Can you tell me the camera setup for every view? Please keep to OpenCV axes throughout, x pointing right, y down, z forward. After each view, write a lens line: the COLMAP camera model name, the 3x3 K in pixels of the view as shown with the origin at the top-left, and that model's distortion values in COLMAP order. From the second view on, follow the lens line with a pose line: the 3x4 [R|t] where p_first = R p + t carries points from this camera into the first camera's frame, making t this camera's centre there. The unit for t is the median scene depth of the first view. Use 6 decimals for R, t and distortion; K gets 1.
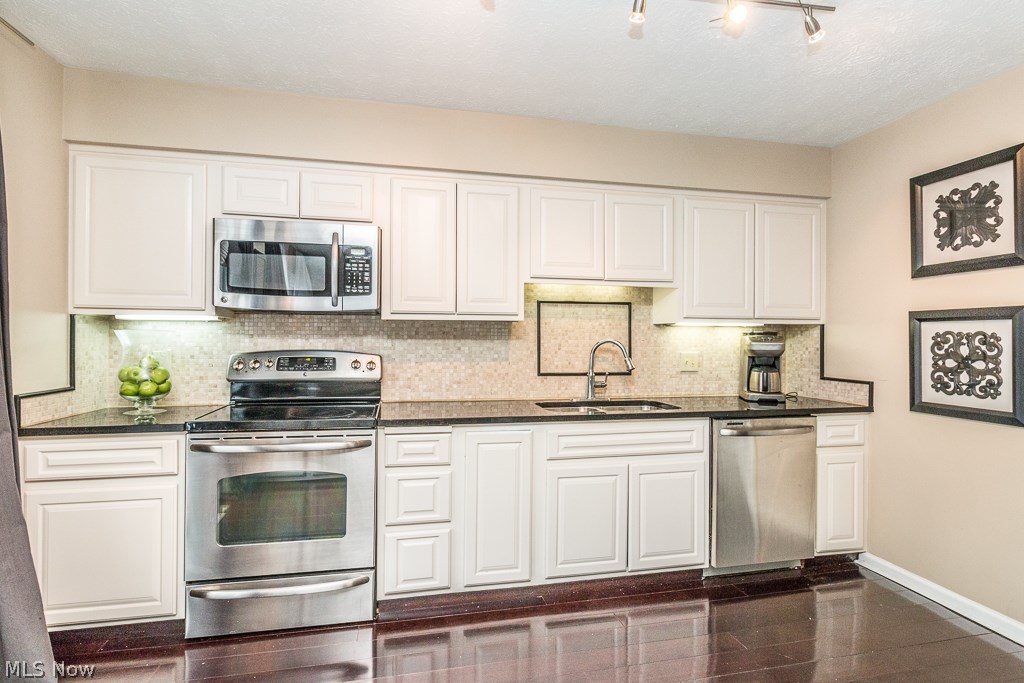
lens RADIAL K [[515.2, 0, 507.1], [0, 515.2, 338.8], [0, 0, 1]] dist [0.003570, -0.001897]
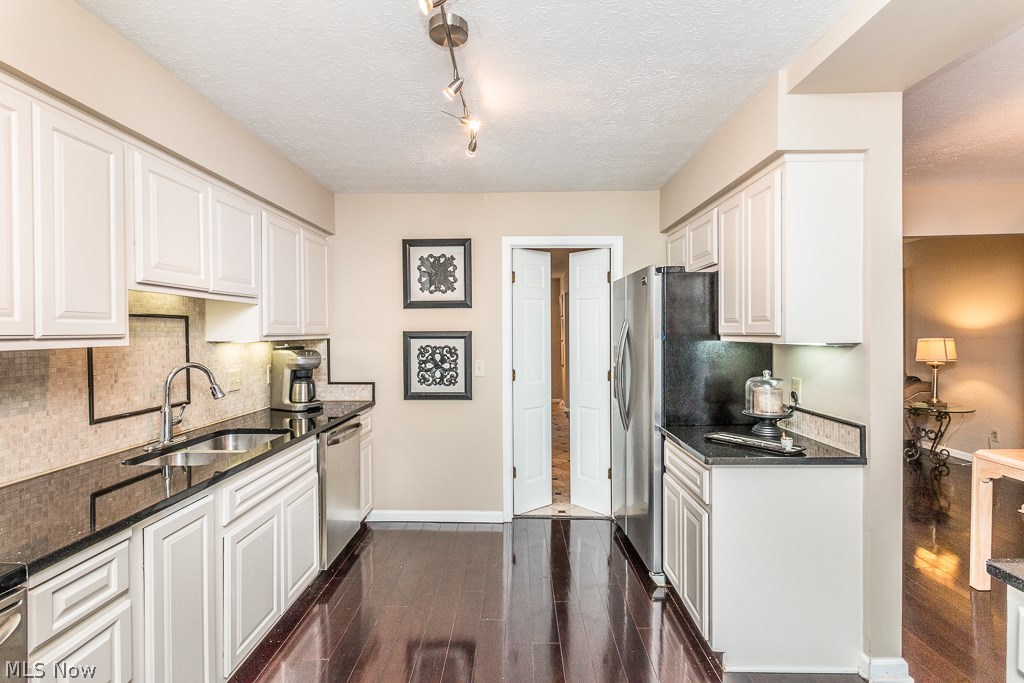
lens RADIAL K [[515.2, 0, 508.5], [0, 515.2, 338.6], [0, 0, 1]] dist [0.003570, -0.001897]
pose [[0.220102, -0.021019, 0.975250, -0.591767], [0.006073, 0.999778, 0.020177, -0.062808], [-0.975458, 0.001482, 0.220181, 0.413374]]
